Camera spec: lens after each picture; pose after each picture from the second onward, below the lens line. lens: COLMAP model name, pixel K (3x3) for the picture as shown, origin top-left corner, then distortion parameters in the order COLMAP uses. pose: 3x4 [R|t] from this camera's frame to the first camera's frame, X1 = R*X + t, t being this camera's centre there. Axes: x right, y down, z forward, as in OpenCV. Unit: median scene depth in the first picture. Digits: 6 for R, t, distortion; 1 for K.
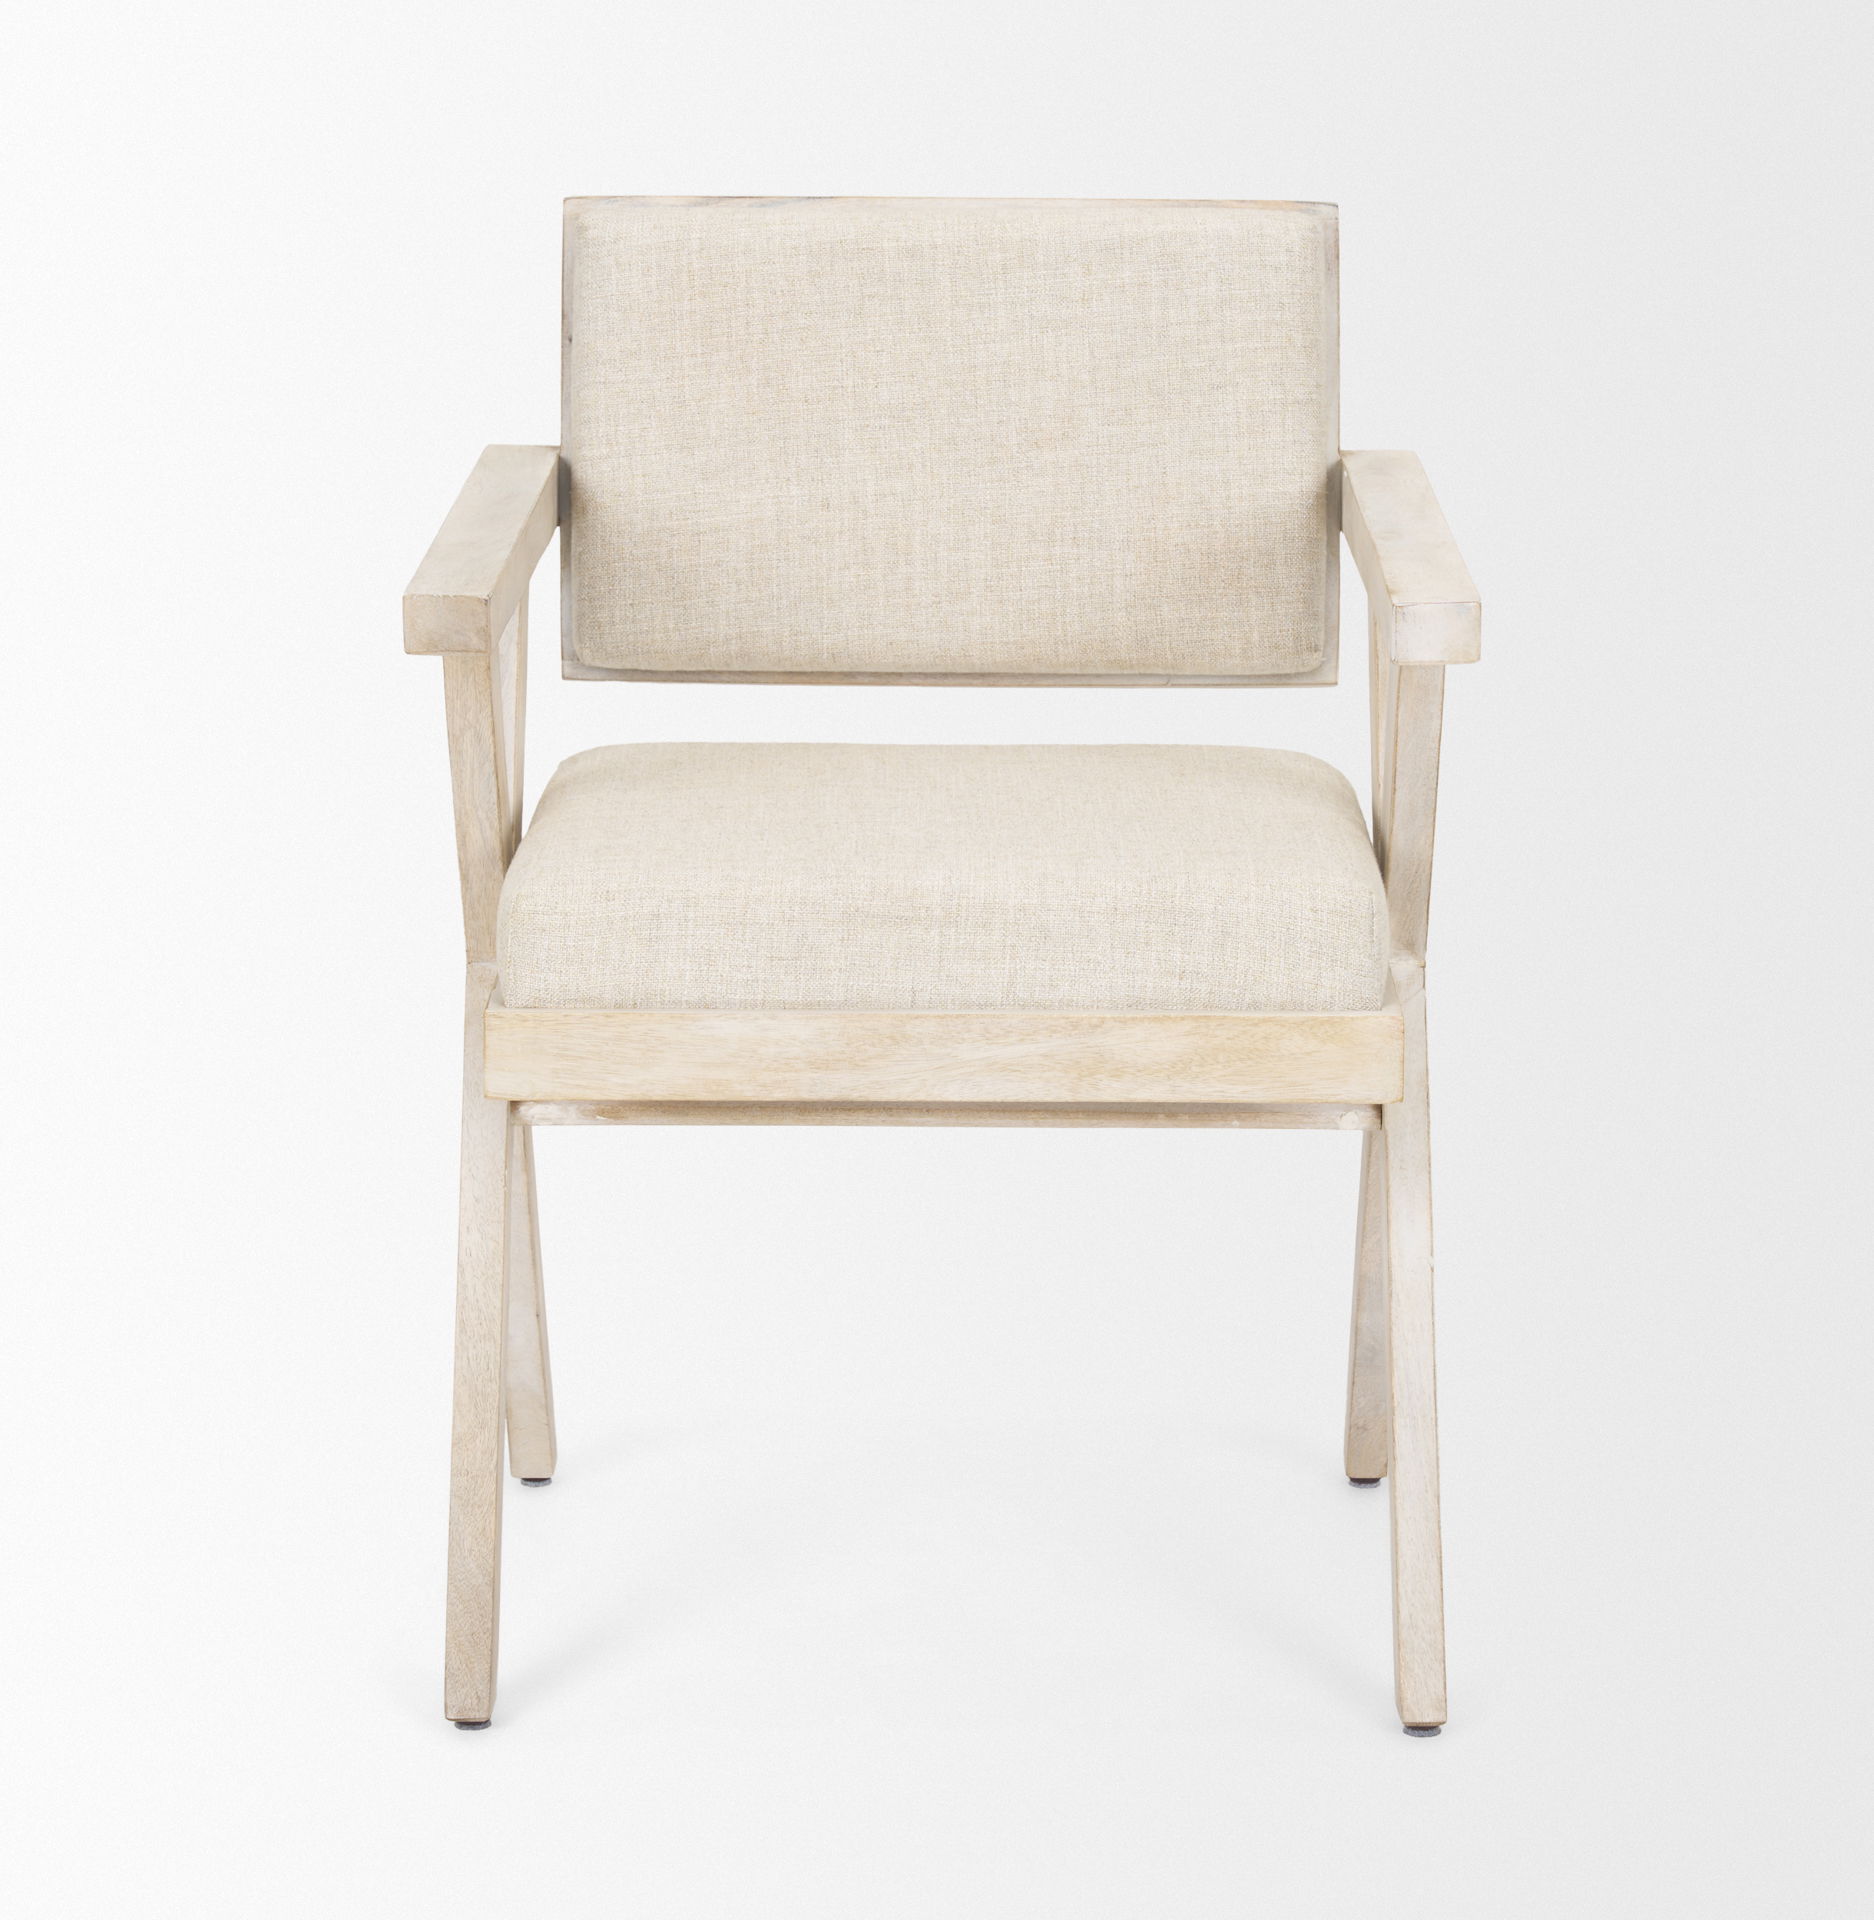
lens RADIAL K [[6122.4, 0, 937.0], [0, 6122.4, 960.0], [0, 0, 1]] dist [-0.056869, 0.492996]
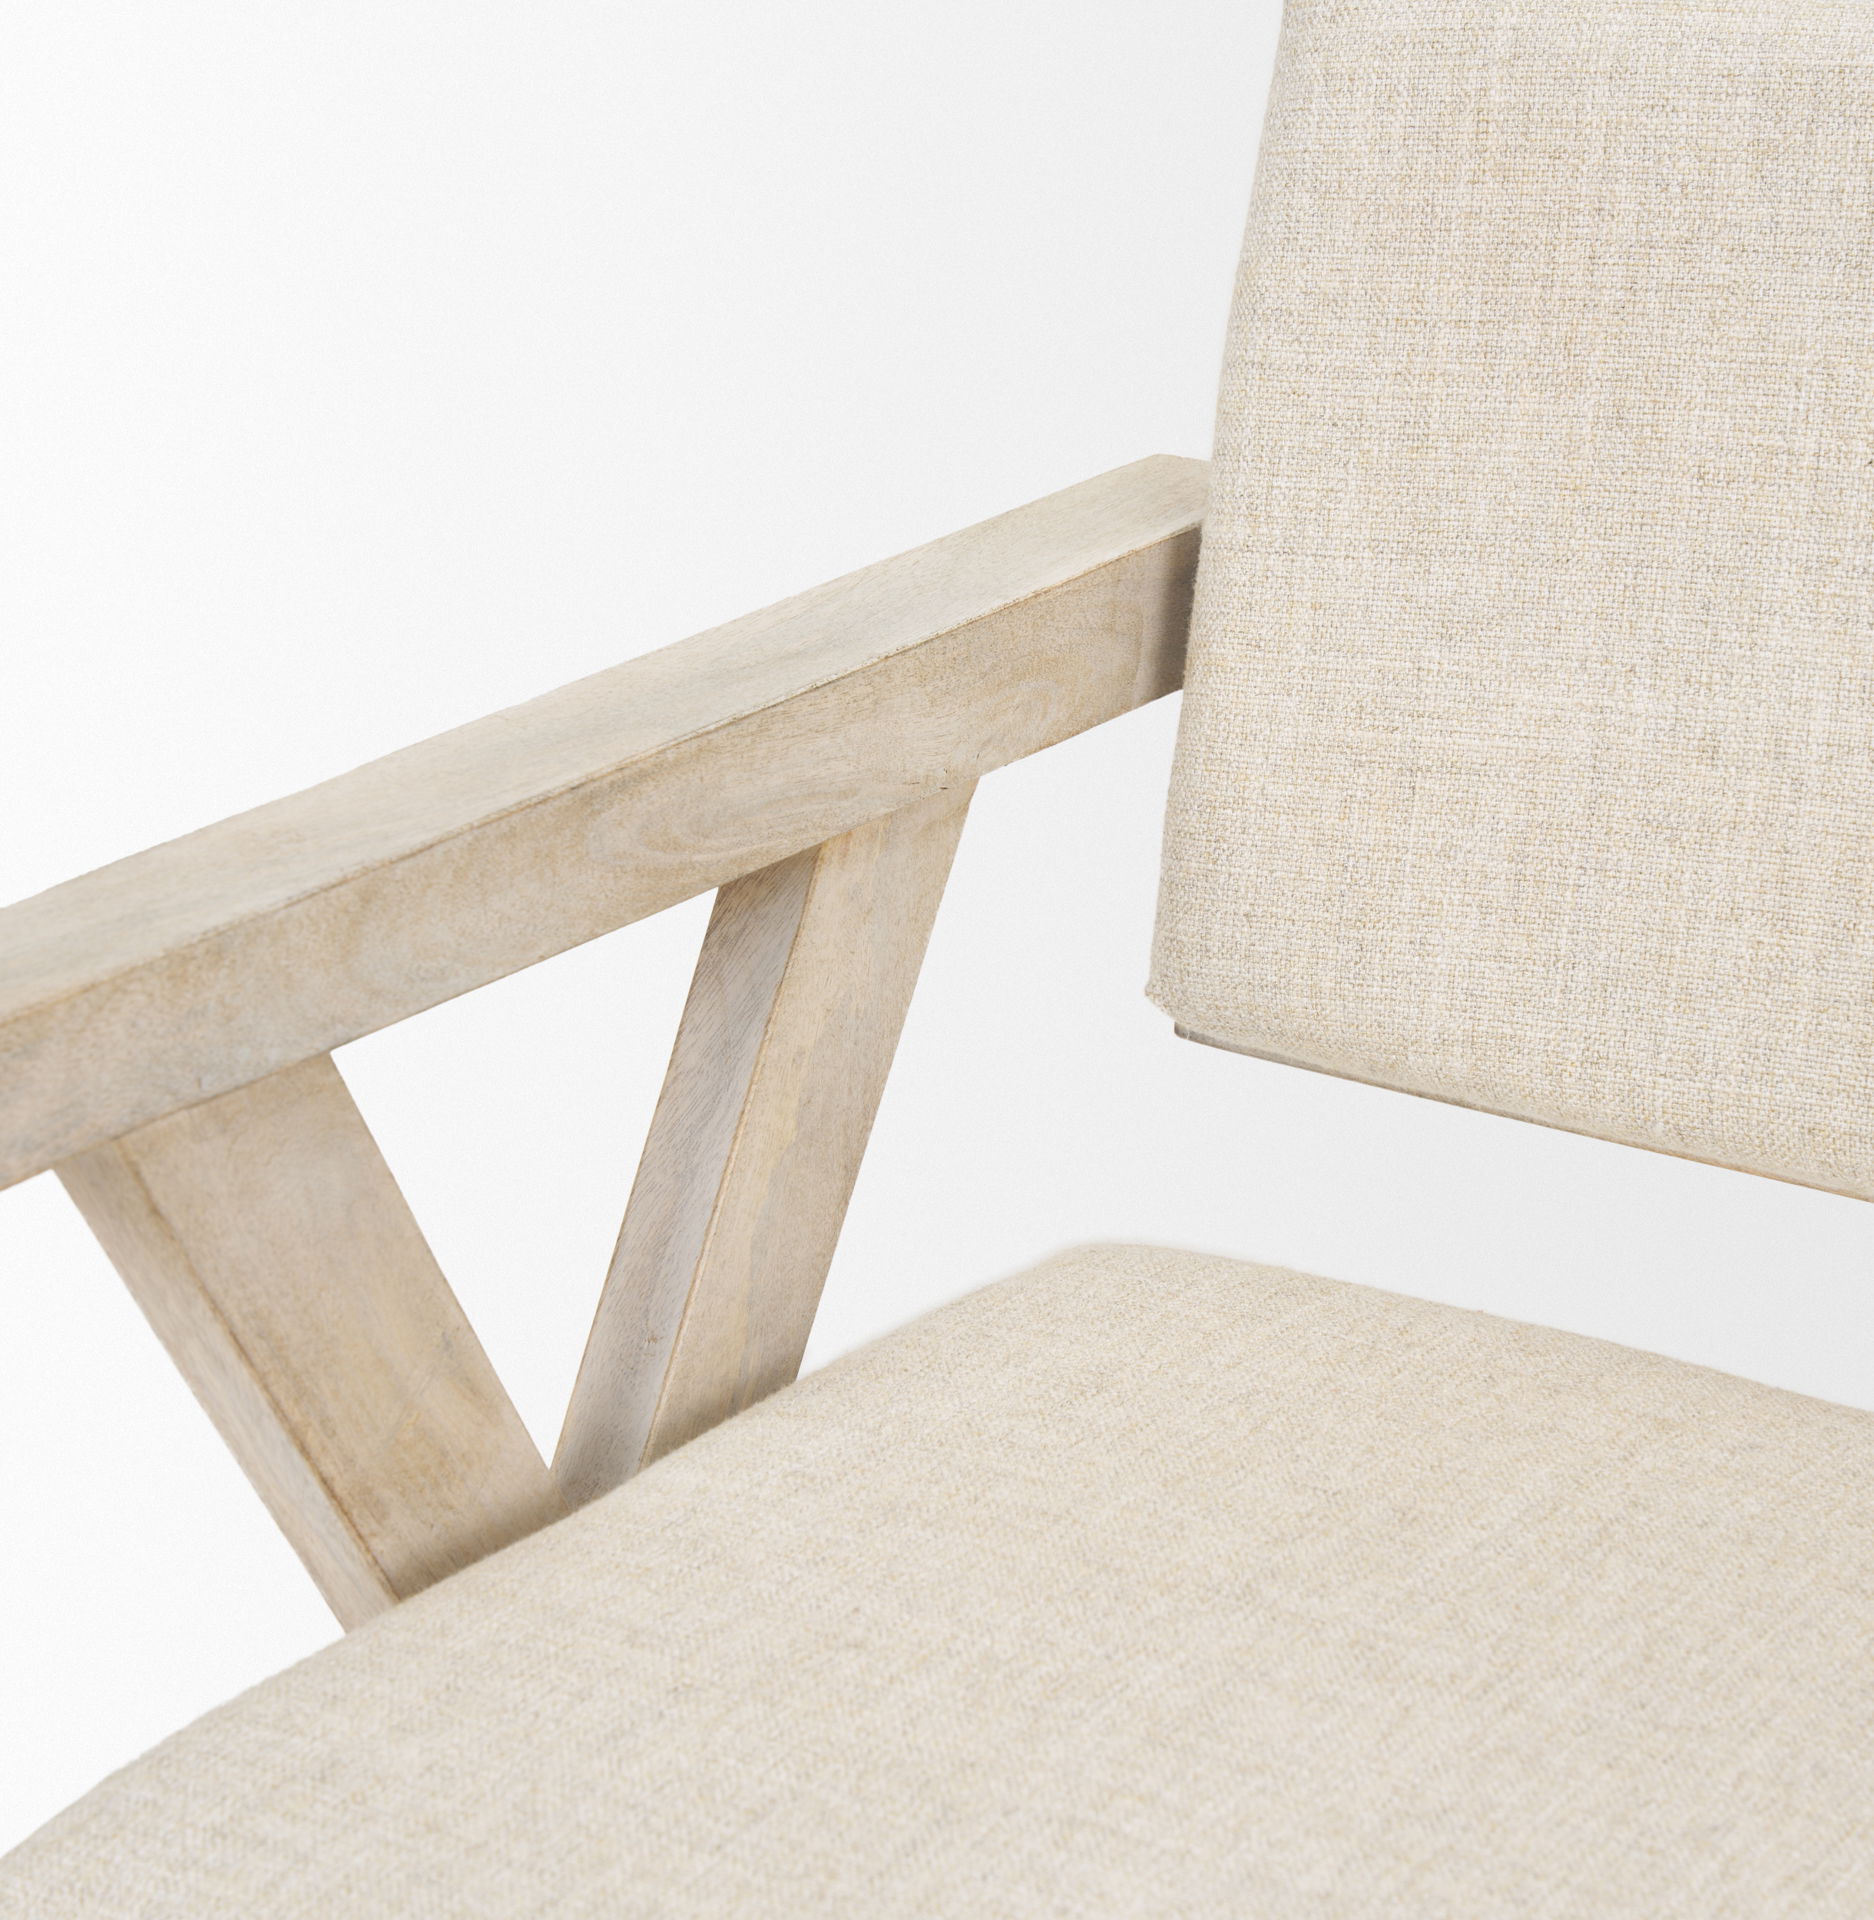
lens RADIAL K [[5304.5, 0, 1167.3], [0, 5304.5, 958.9], [0, 0, 1]] dist [-0.059263, 0.126538]
pose [[0.852415, 0.176042, -0.492339, 0.120512], [-0.121012, 0.982474, 0.141781, -0.104897], [0.508669, -0.061278, 0.858779, 0.693443]]
